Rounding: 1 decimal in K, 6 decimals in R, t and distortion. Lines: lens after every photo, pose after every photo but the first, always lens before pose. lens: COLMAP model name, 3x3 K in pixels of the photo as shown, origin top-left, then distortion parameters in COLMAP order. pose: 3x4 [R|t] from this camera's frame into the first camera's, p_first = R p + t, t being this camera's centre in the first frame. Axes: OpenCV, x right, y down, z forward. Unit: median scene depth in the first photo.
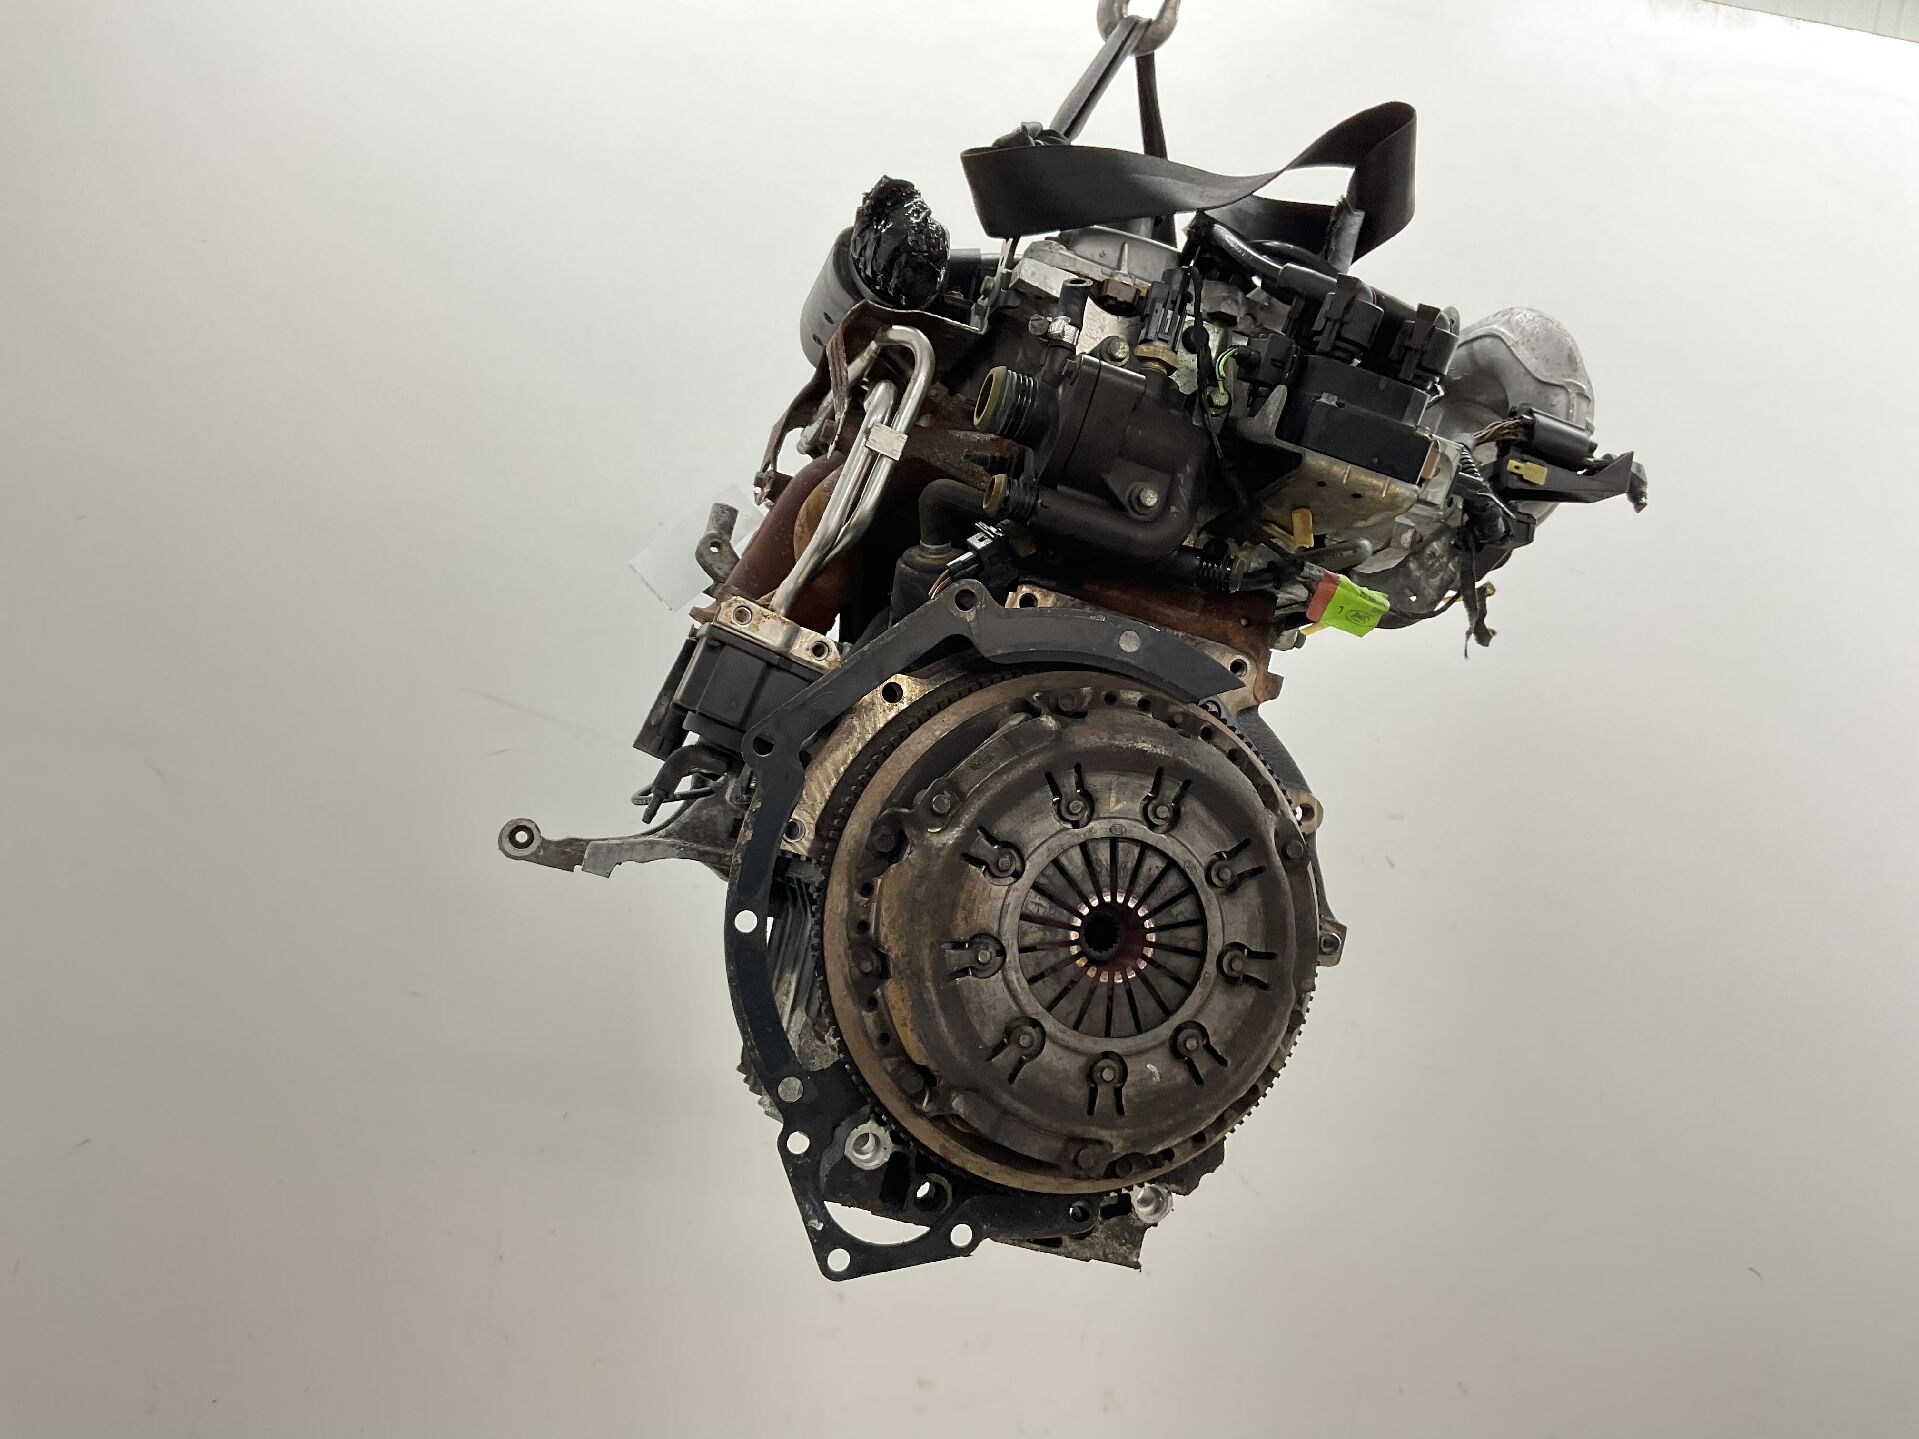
lens RADIAL K [[1599.4, 0, 959.5], [0, 1599.4, 719.5], [0, 0, 1]] dist [0.127804, -0.316861]
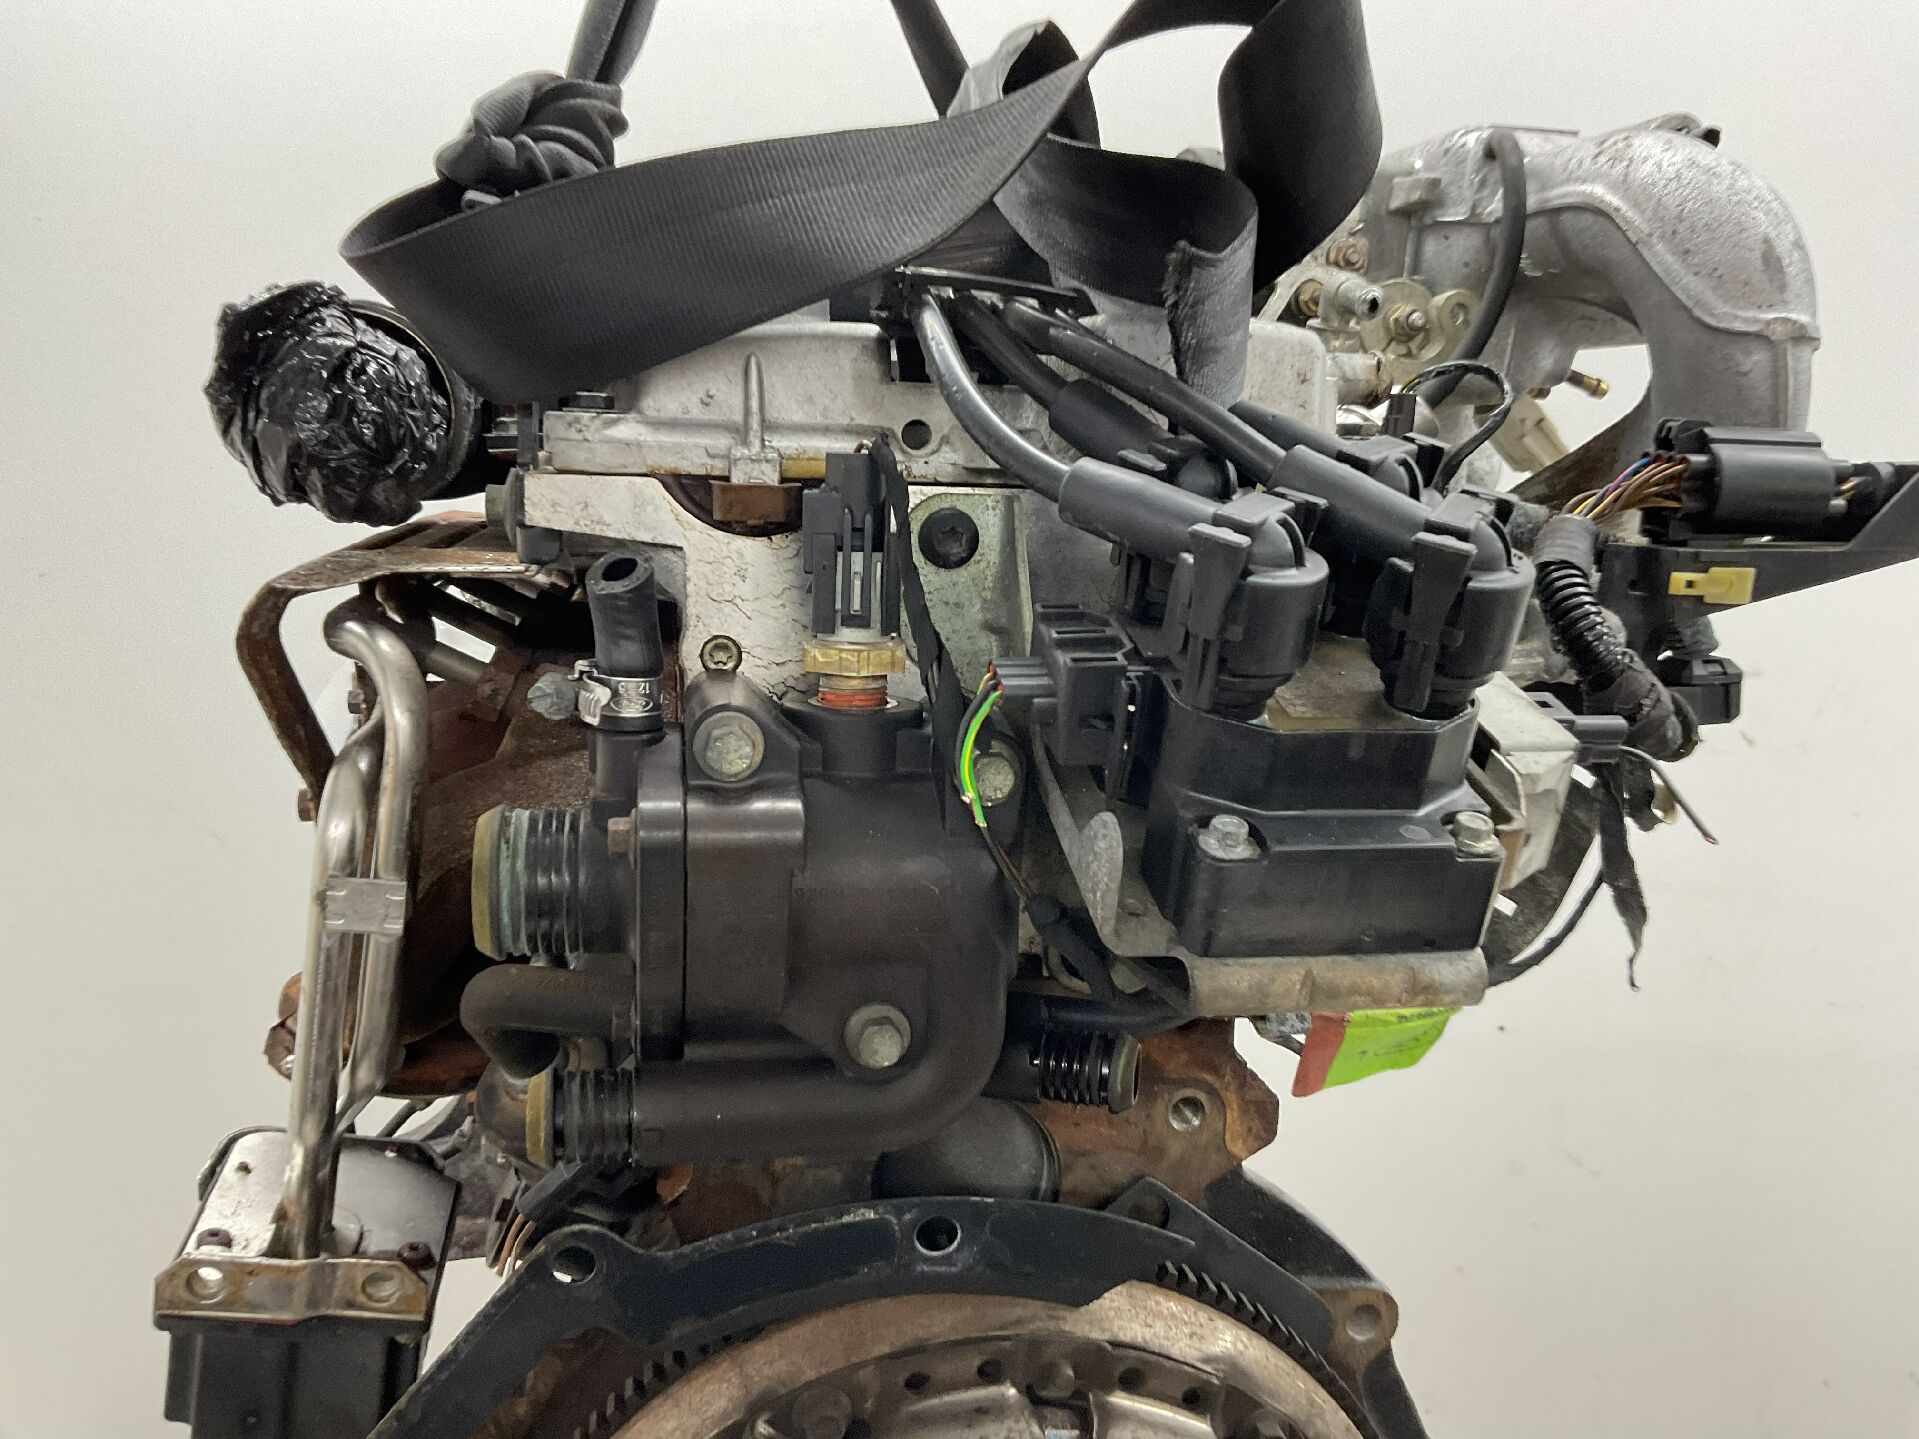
lens RADIAL K [[1602.4, 0, 1013.8], [0, 1602.4, 720.1], [0, 0, 1]] dist [0.000480, 0.000158]
pose [[0.977857, -0.193642, -0.079360, 0.179712], [0.207107, 0.949875, 0.234188, -0.276034], [0.030034, -0.245438, 0.968947, 0.528058]]
